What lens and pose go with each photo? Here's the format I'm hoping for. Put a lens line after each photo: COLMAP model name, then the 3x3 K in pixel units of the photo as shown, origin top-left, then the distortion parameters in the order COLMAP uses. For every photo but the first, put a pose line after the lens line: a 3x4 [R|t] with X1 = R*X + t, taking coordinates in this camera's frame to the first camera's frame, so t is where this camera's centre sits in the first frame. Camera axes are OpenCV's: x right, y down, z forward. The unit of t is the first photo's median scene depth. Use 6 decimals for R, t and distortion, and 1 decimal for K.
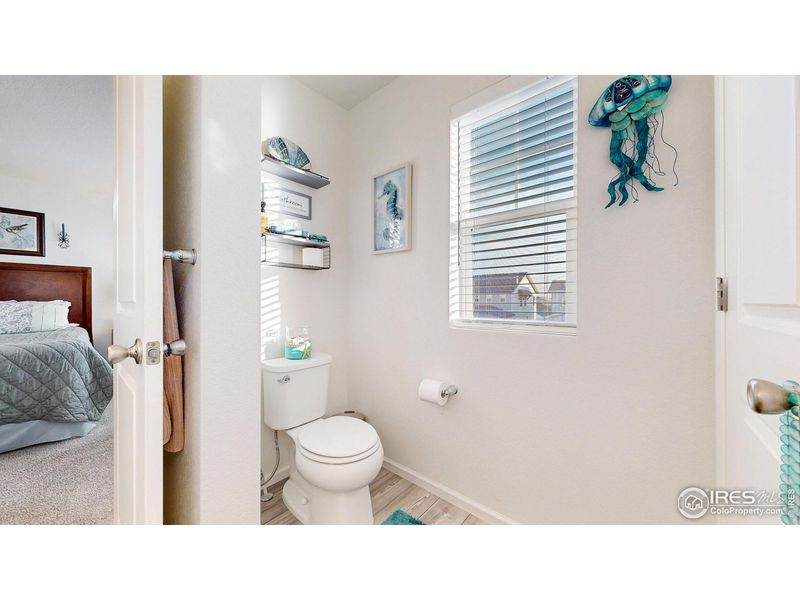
lens RADIAL K [[293.9, 0, 400.0], [0, 293.9, 300.0], [0, 0, 1]] dist [0.000709, -0.000557]
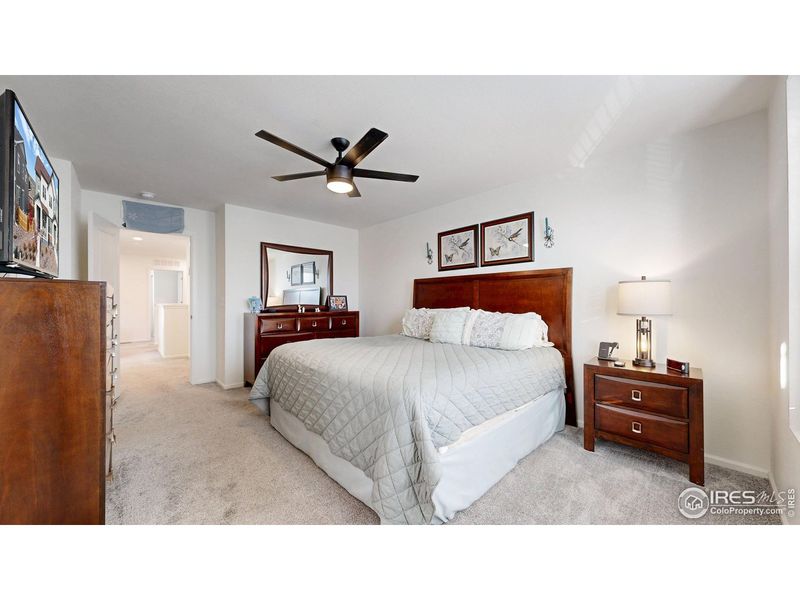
lens RADIAL K [[293.9, 0, 400.0], [0, 293.9, 300.0], [0, 0, 1]] dist [0.000709, -0.000557]
pose [[-0.107374, 0.001969, -0.994217, -0.303845], [0.005220, 0.999985, 0.001417, -0.036295], [0.994205, -0.005038, -0.107383, 0.708359]]
